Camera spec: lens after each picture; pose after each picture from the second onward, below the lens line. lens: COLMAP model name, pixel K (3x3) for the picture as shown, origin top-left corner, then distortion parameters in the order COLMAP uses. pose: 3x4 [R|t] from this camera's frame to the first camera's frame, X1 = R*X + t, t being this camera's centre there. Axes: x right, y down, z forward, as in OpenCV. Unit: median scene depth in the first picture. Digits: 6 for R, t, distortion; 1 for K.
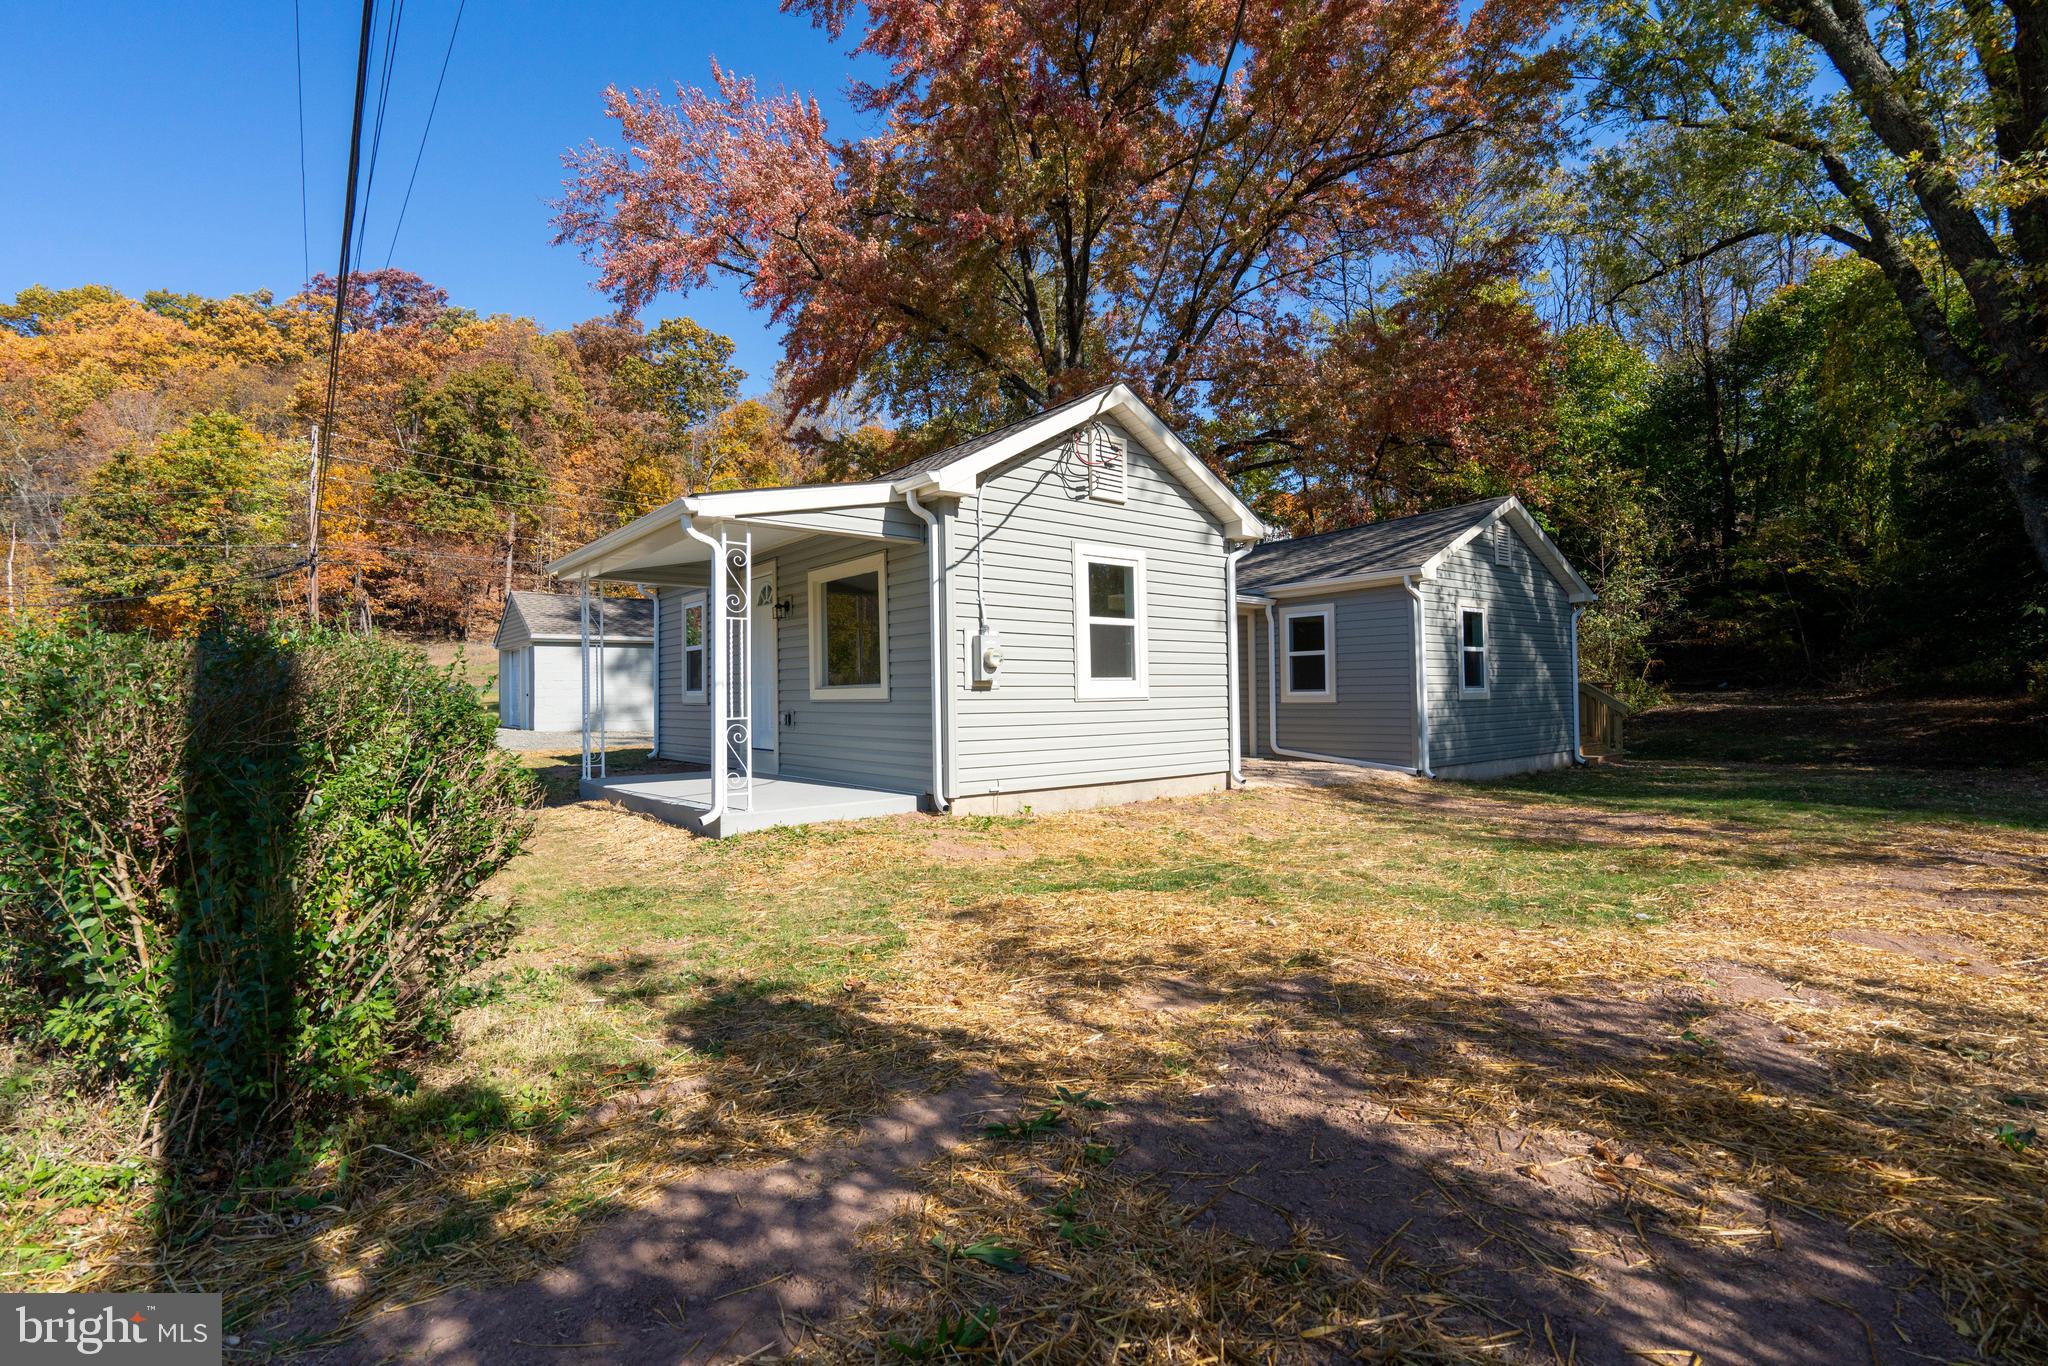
lens RADIAL K [[954.2, 0, 1006.7], [0, 954.2, 673.8], [0, 0, 1]] dist [-0.002690, 0.001444]
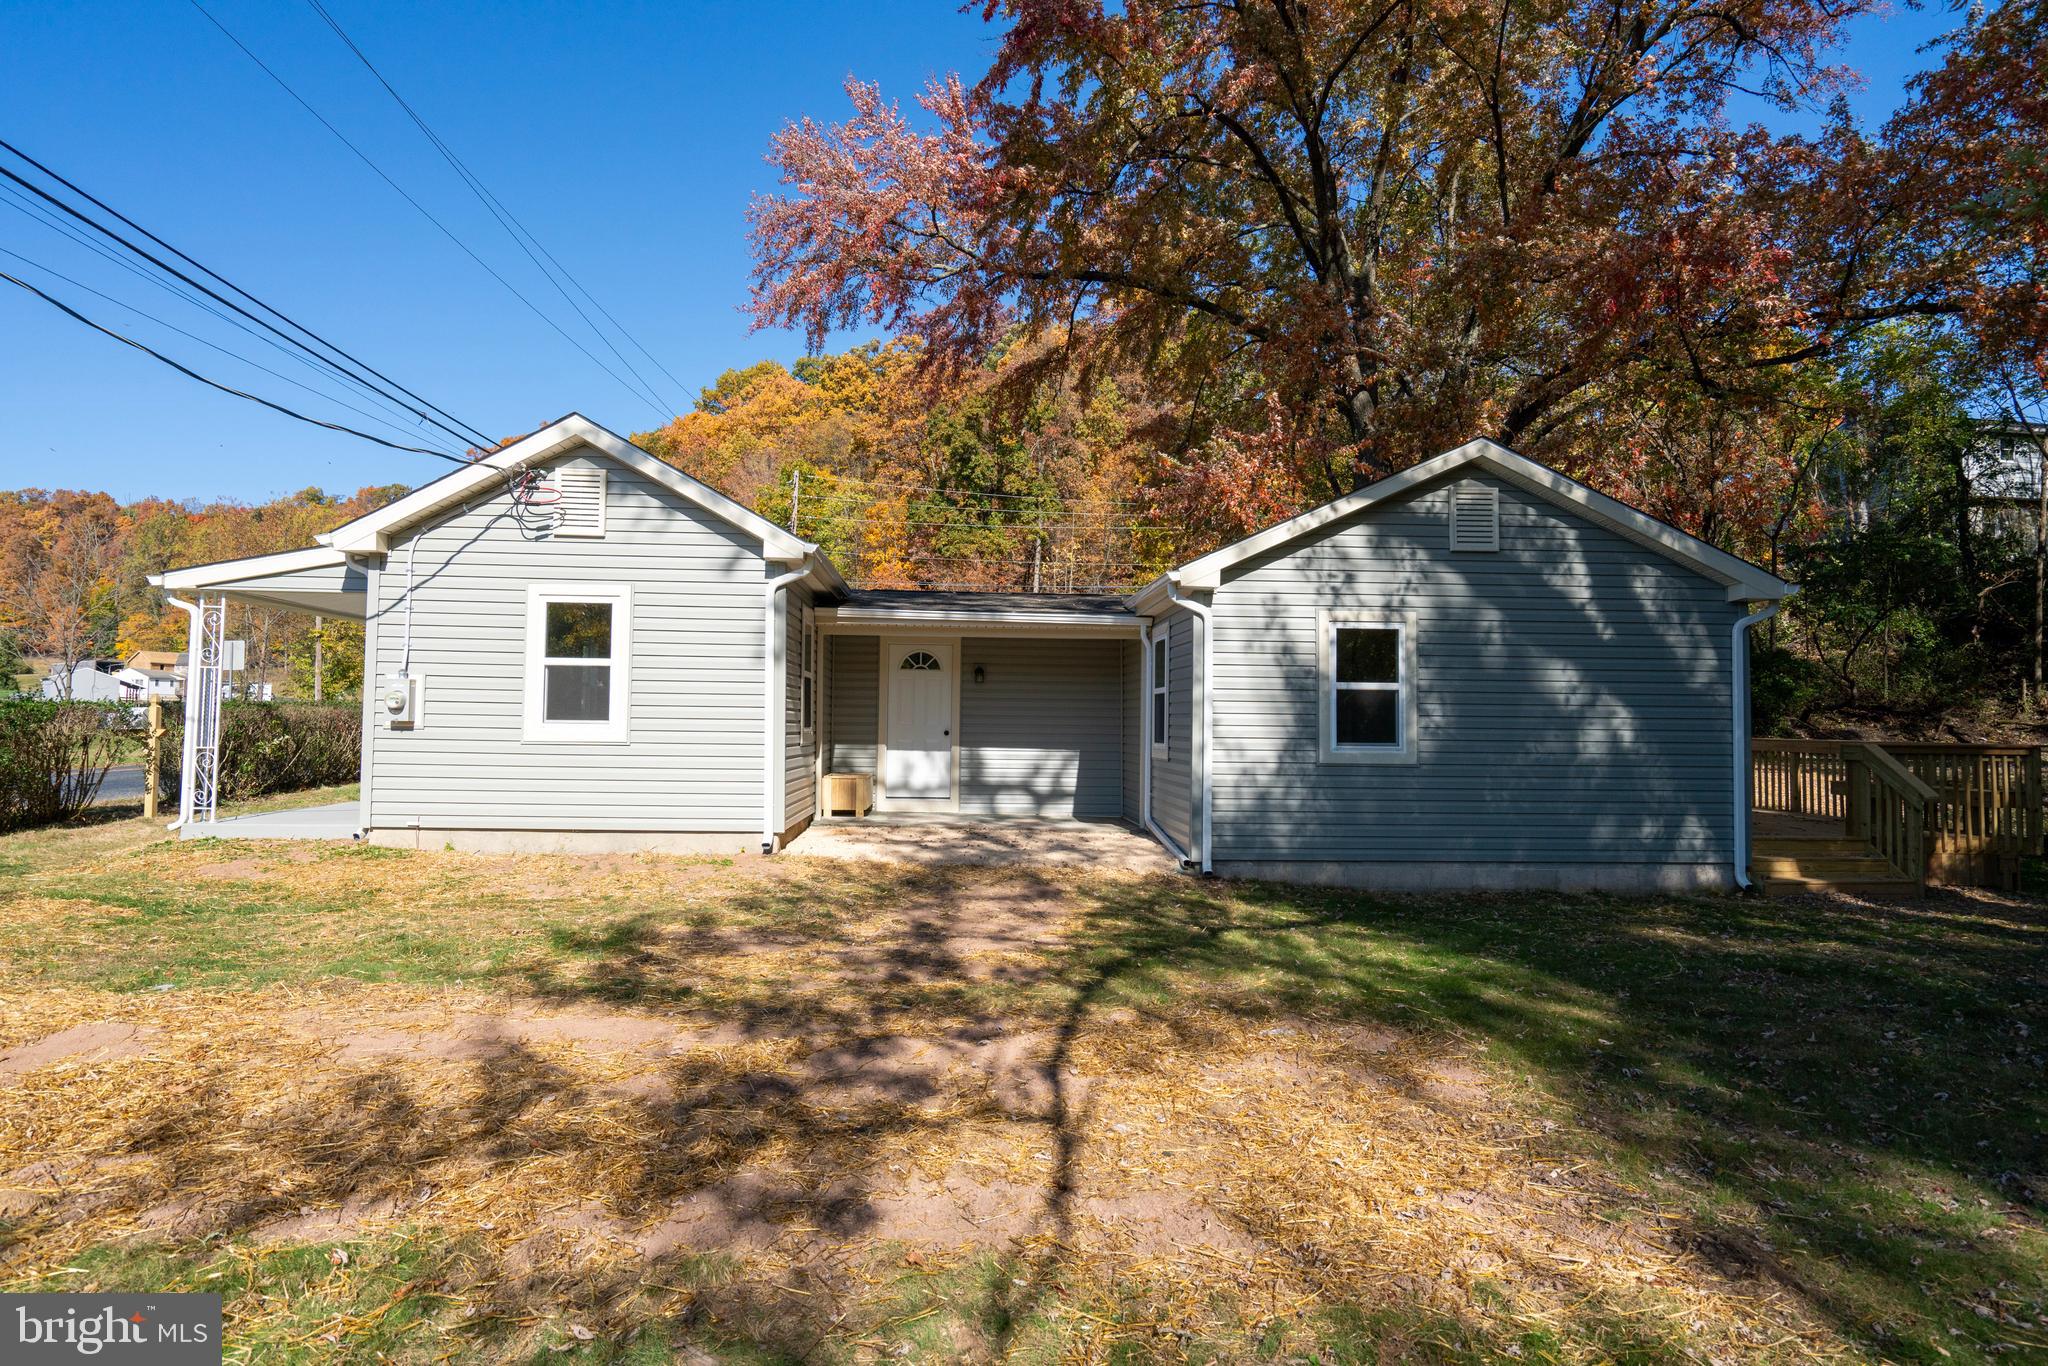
lens RADIAL K [[1190.0, 0, 1024.0], [0, 1190.0, 683.0], [0, 0, 1]] dist [0.020862, -0.000066]
pose [[0.788940, 0.002479, -0.614466, 1.178373], [-0.010825, 0.999893, -0.009865, -0.026163], [0.614375, 0.014435, 0.788882, 0.321277]]
